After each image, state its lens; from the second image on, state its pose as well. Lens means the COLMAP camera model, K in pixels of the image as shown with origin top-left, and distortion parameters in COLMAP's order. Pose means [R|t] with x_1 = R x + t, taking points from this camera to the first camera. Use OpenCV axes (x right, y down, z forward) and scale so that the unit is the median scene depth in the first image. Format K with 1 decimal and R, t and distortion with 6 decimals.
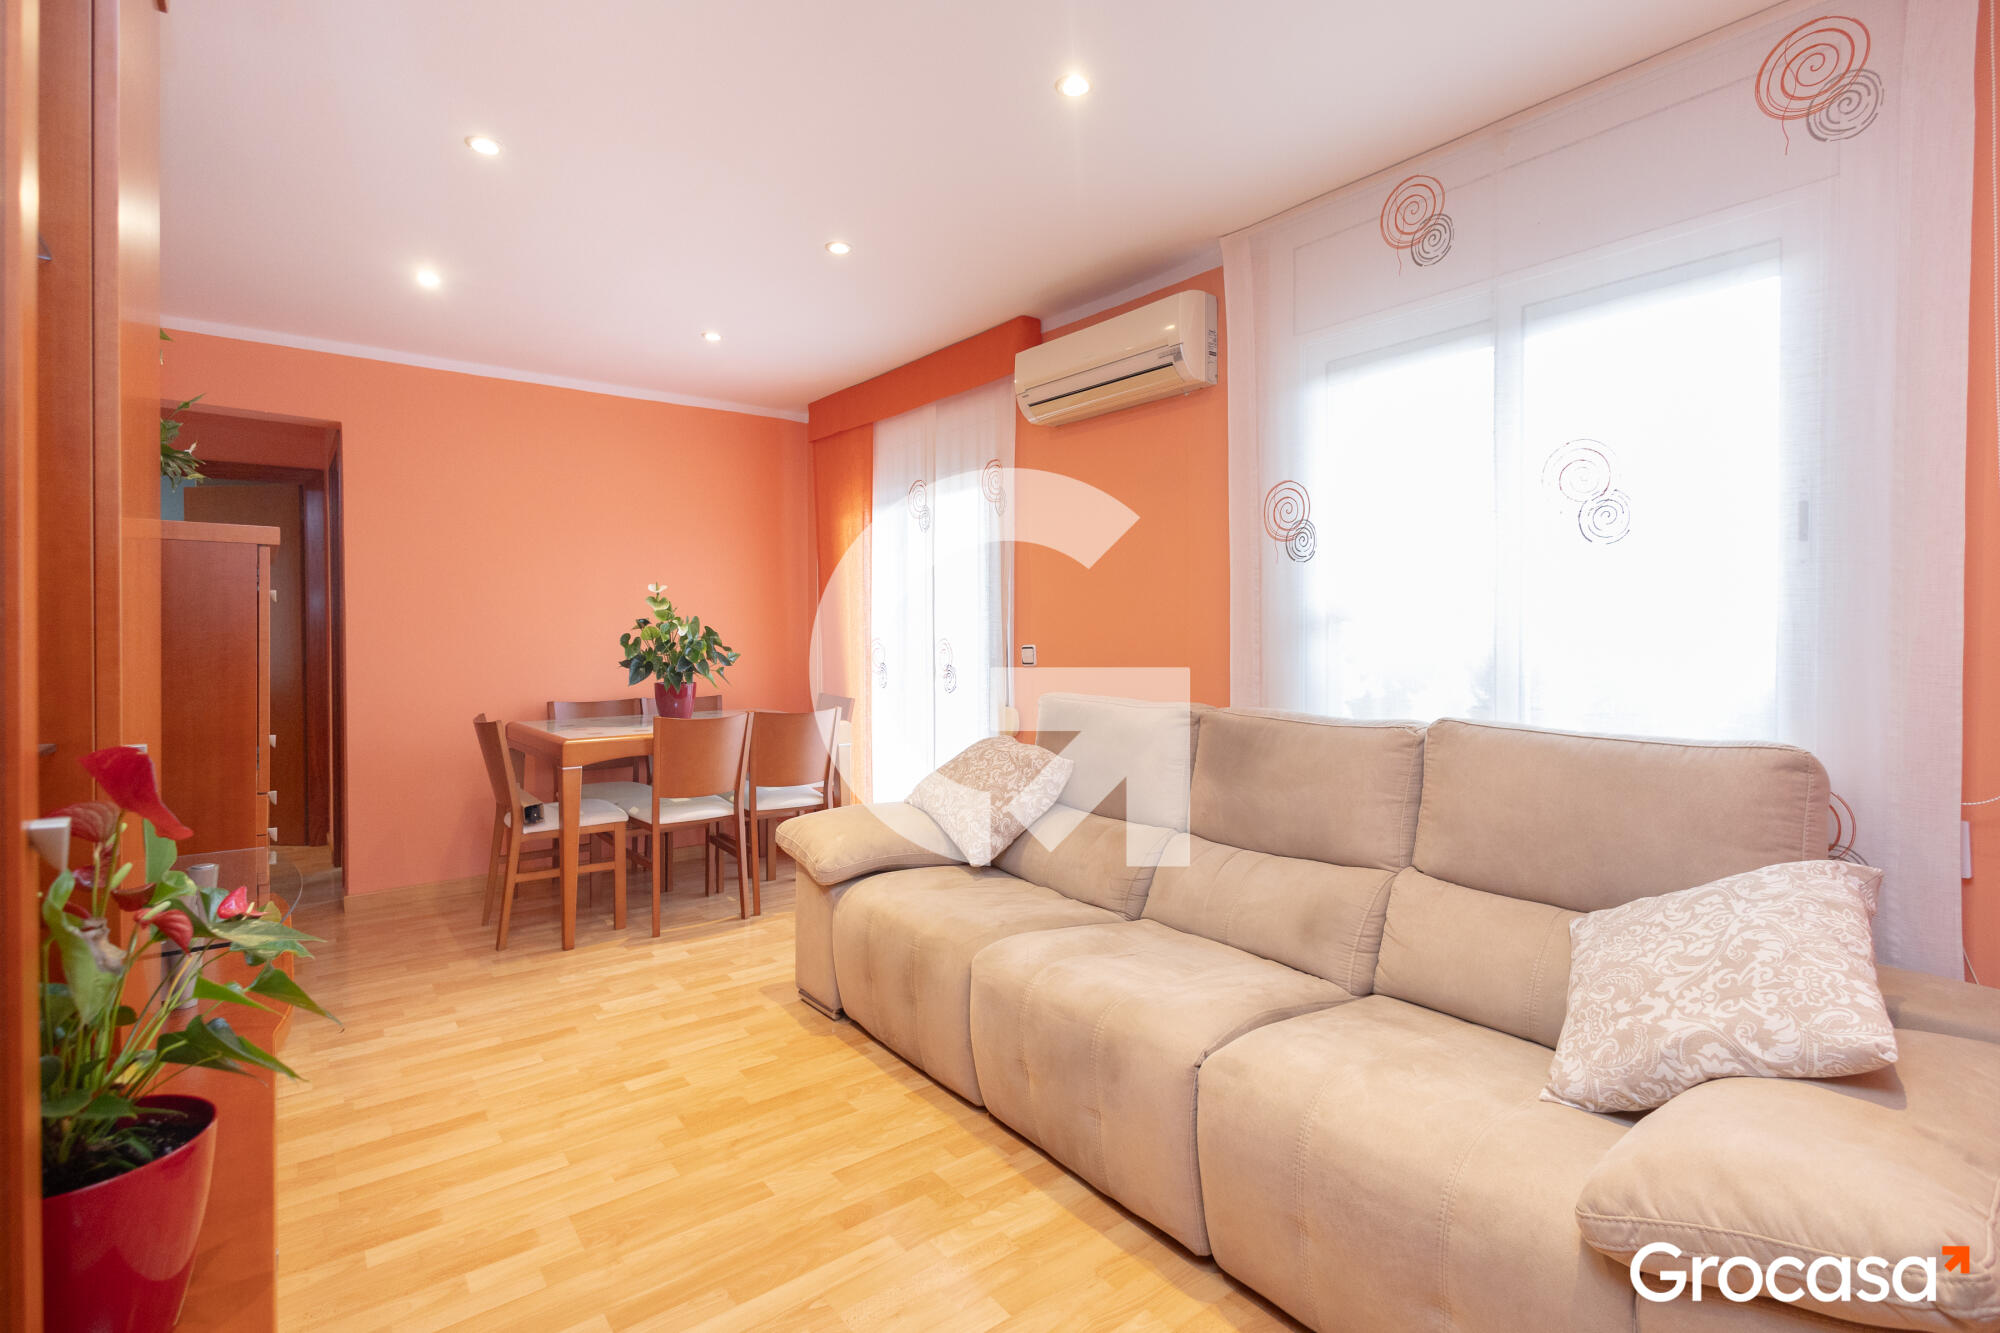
lens RADIAL K [[935.3, 0, 1000.3], [0, 935.3, 639.7], [0, 0, 1]] dist [0.002038, -0.000023]
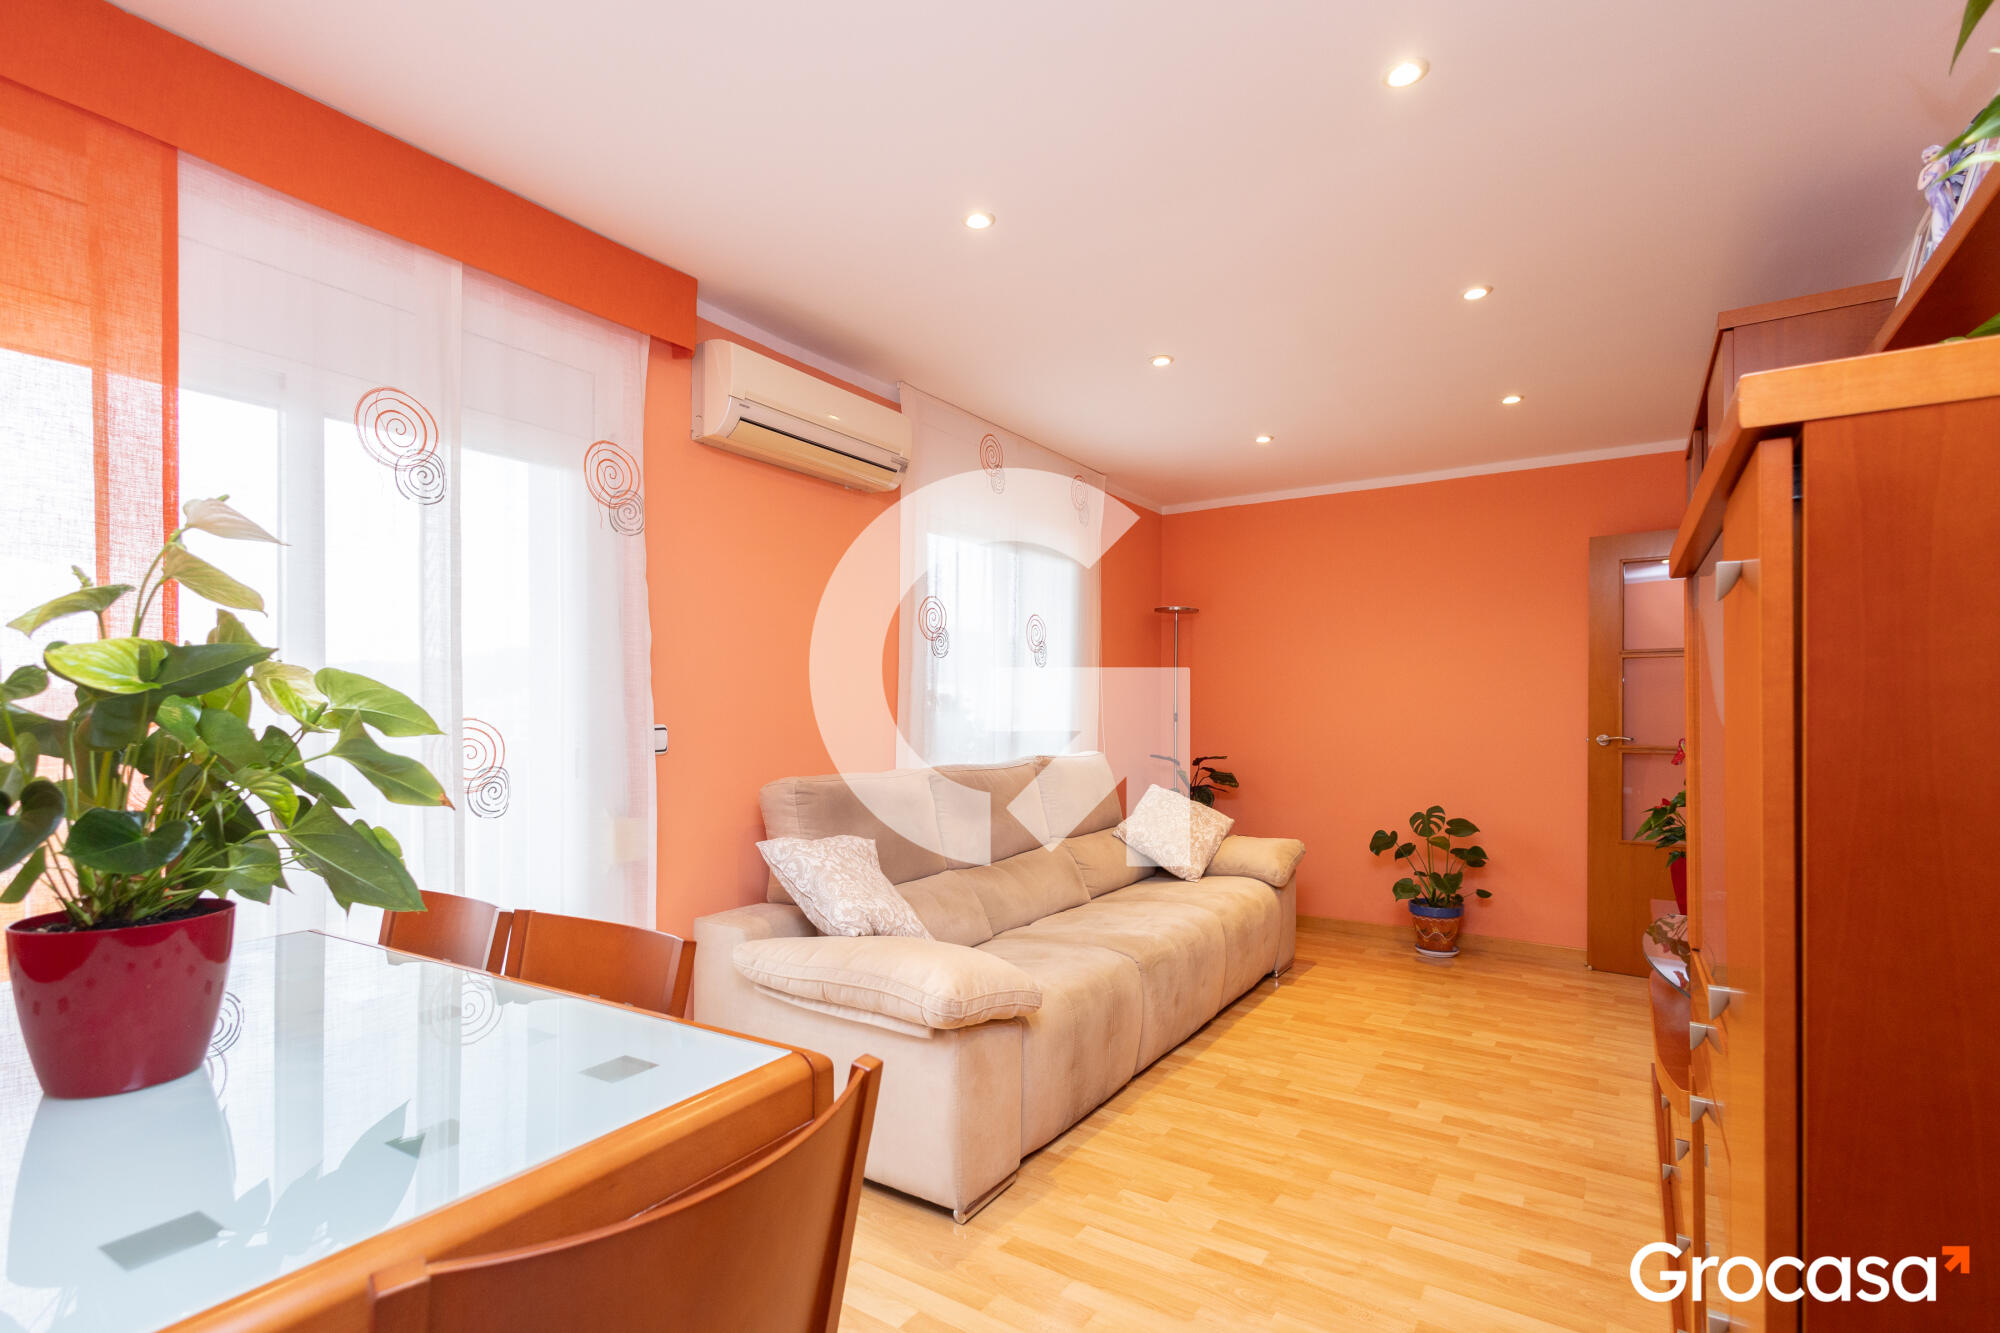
lens RADIAL K [[937.9, 0, 1000.4], [0, 937.9, 711.5], [0, 0, 1]] dist [0.001602, 0.000202]
pose [[-0.323922, -0.000947, 0.946083, -1.056747], [0.006933, 0.999970, 0.003375, -0.007781], [-0.946058, 0.007653, -0.323906, 1.418127]]
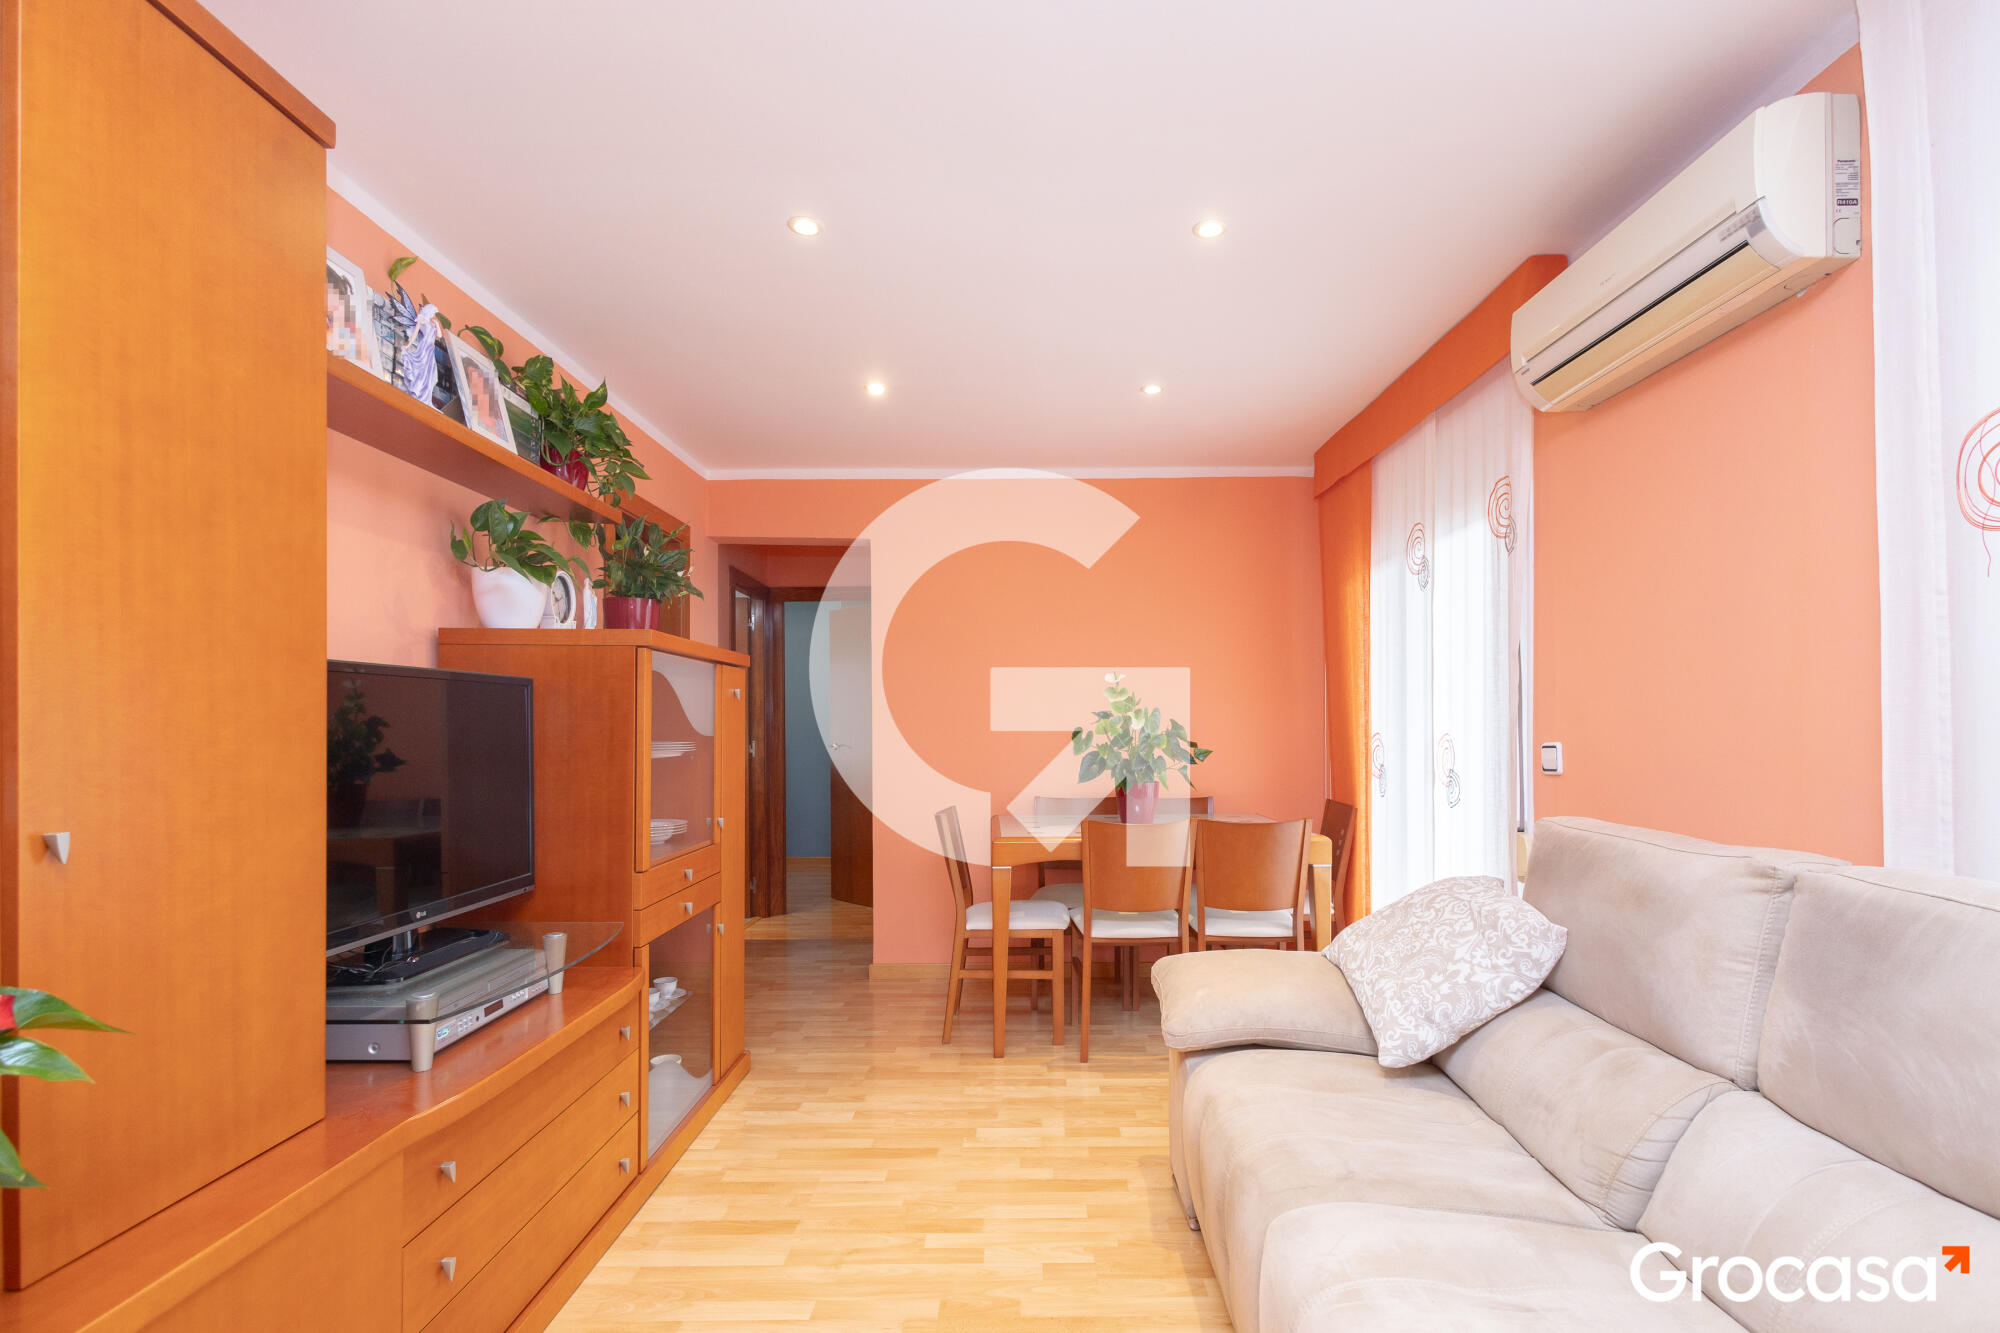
lens RADIAL K [[955.5, 0, 1026.0], [0, 955.5, 724.6], [0, 0, 1]] dist [0.003690, 0.000256]
pose [[0.794476, -0.004159, -0.607281, 0.213611], [-0.003196, 0.999934, -0.011030, 0.002034], [0.607287, 0.010704, 0.794411, 0.322394]]
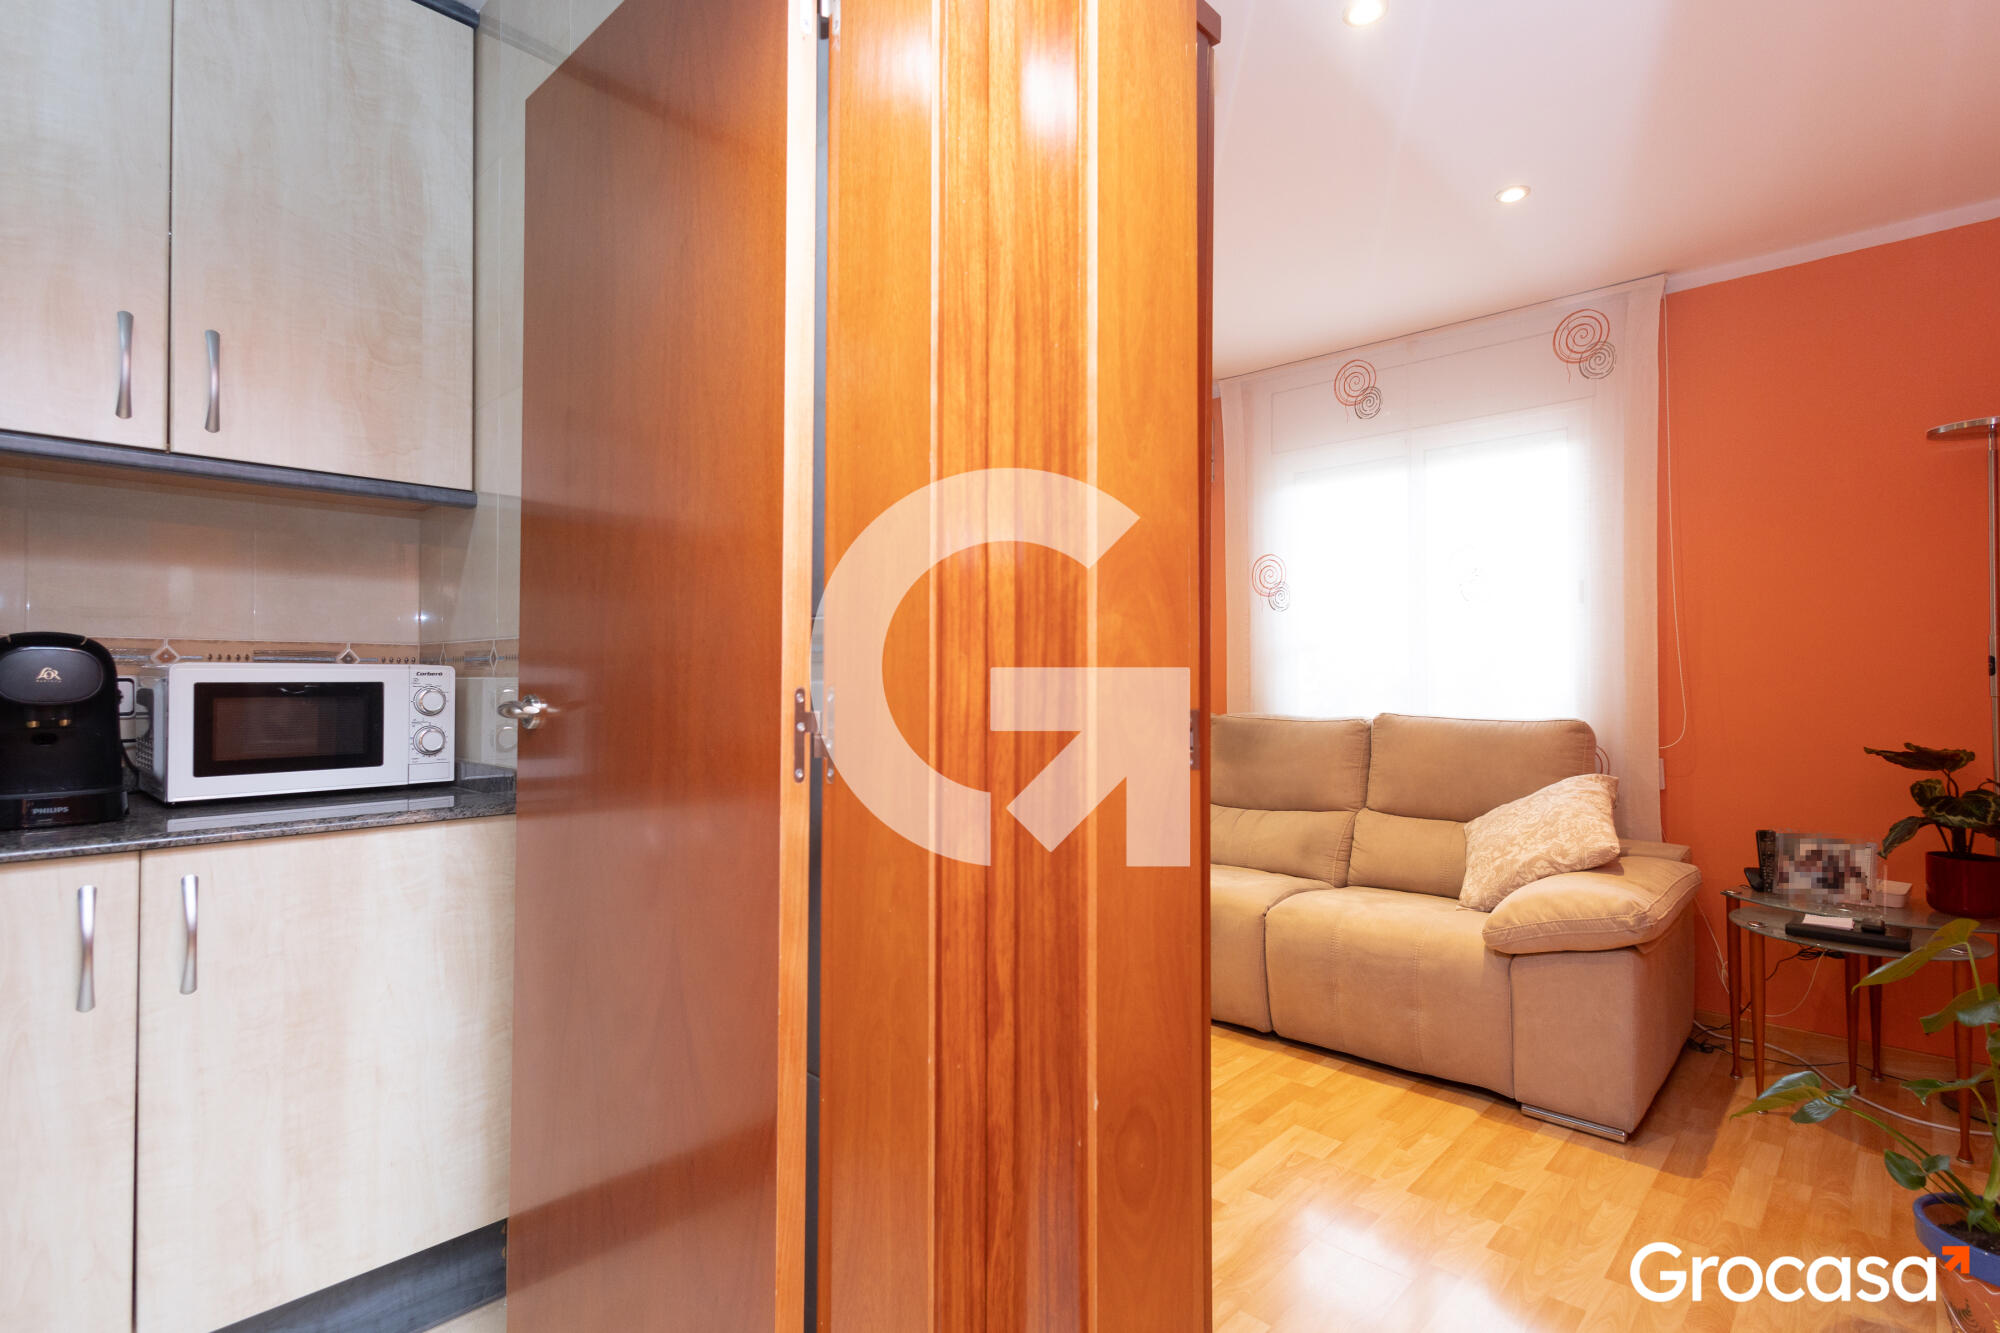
lens RADIAL K [[980.9, 0, 1027.4], [0, 980.9, 668.9], [0, 0, 1]] dist [-0.001504, -0.000031]
pose [[0.984167, -0.000652, 0.177245, -0.341573], [0.003826, 0.999838, -0.017567, 0.031860], [-0.177205, 0.017967, 0.984010, -0.432517]]
